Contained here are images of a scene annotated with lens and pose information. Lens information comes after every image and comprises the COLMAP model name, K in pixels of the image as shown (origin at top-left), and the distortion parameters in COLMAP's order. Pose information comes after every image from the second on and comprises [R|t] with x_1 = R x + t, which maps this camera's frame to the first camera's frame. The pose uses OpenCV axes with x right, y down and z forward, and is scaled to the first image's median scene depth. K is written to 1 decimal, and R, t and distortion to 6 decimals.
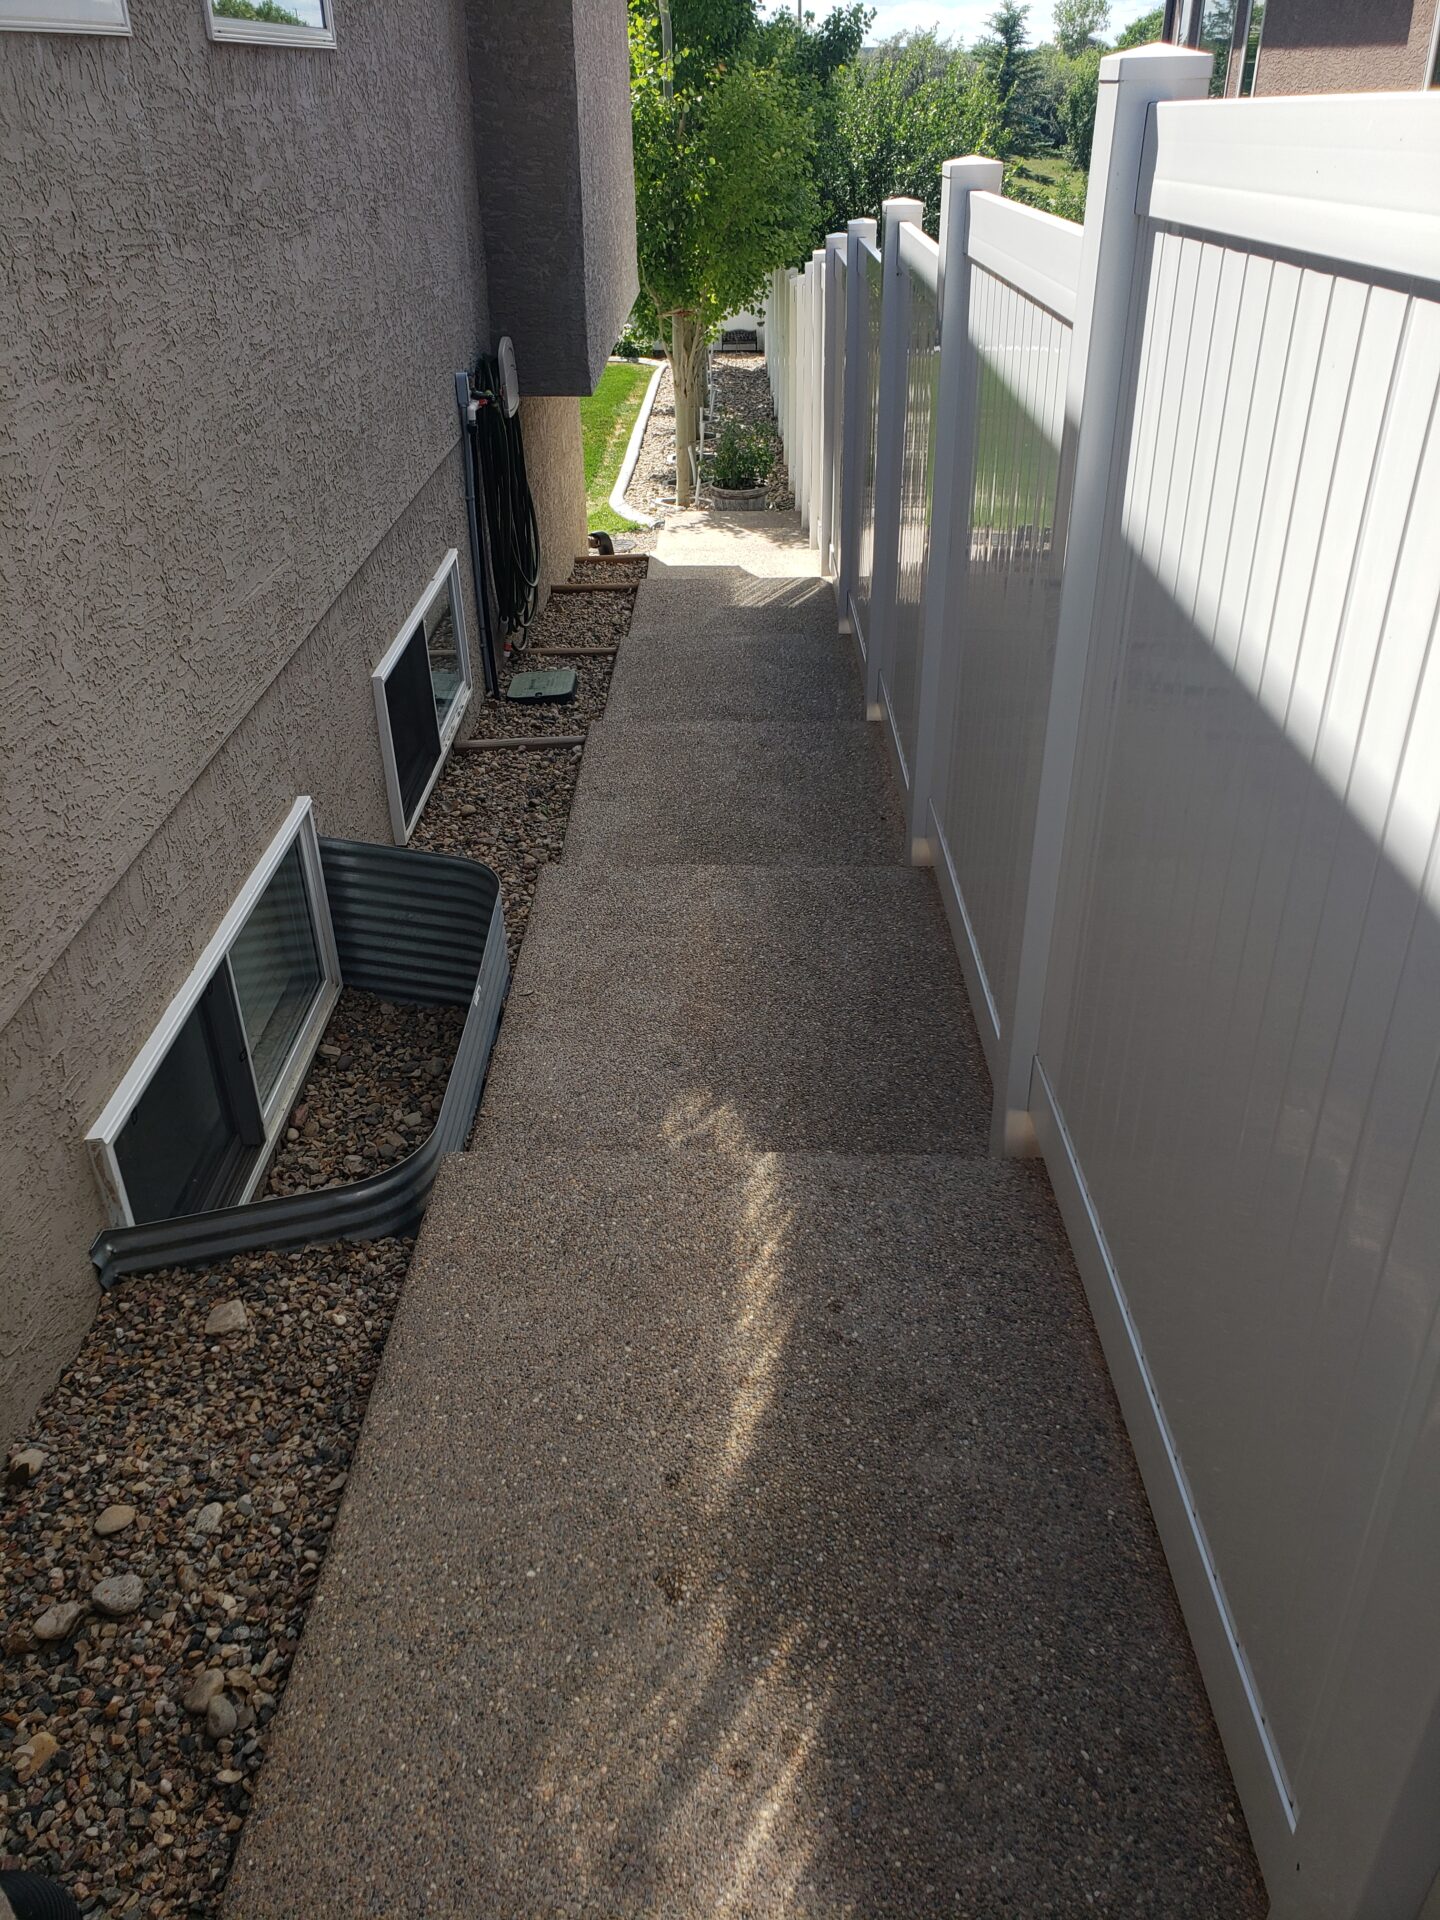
lens RADIAL K [[1525.7, 0, 724.7], [0, 1525.7, 961.1], [0, 0, 1]] dist [0.020122, 0.018326]
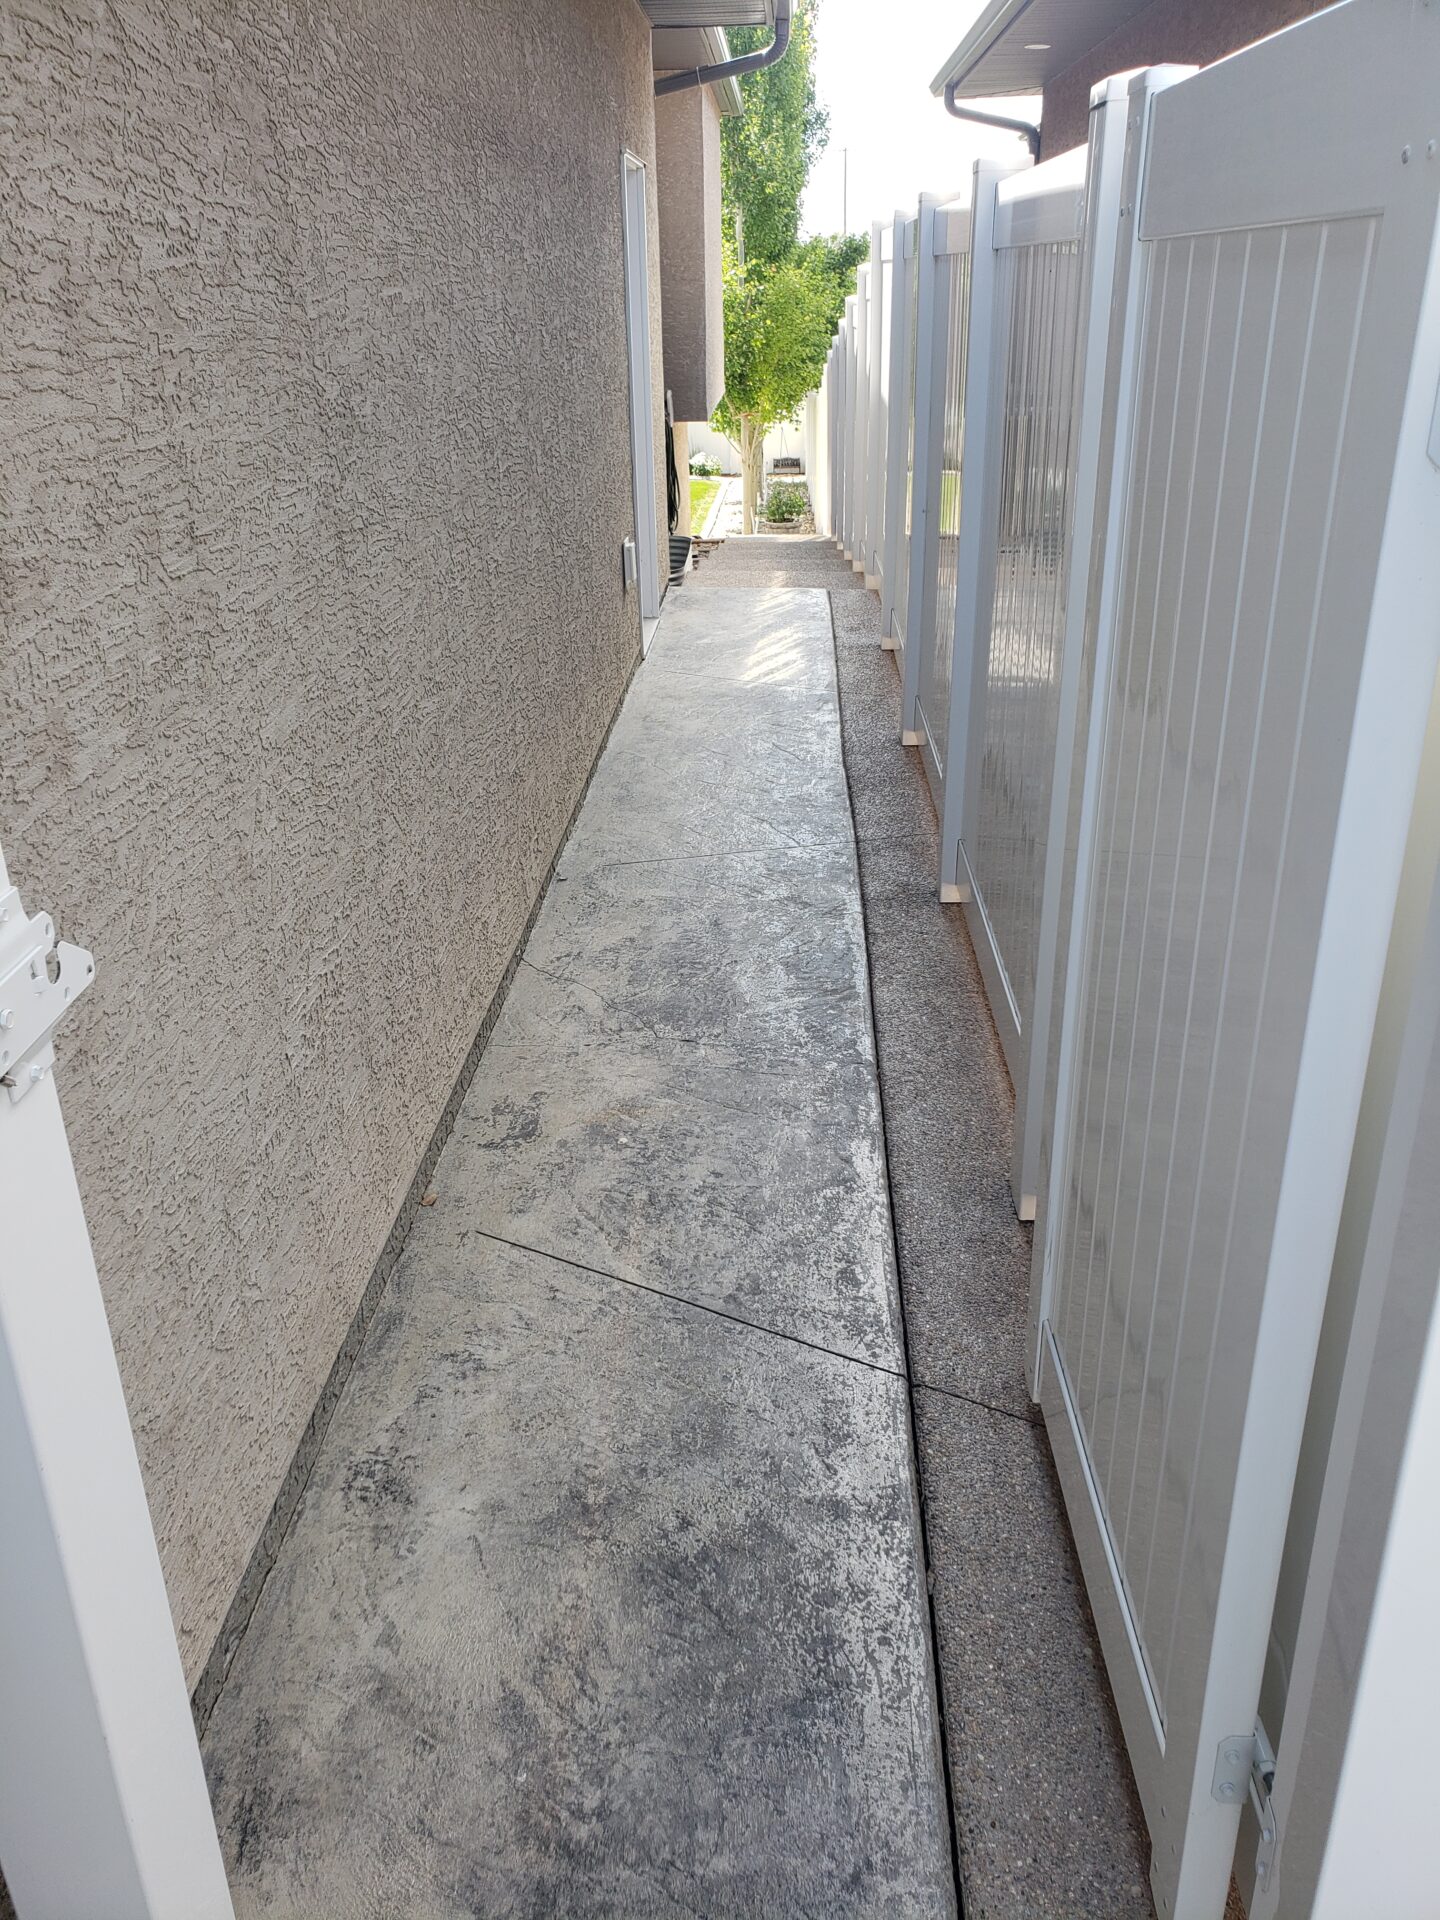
lens RADIAL K [[1525.7, 0, 717.7], [0, 1525.7, 966.8], [0, 0, 1]] dist [0.020122, 0.018326]
pose [[0.999291, 0.013125, -0.035280, 0.007686], [-0.016583, 0.994890, -0.099594, 0.524913], [0.033793, 0.100108, 0.994403, -0.900421]]
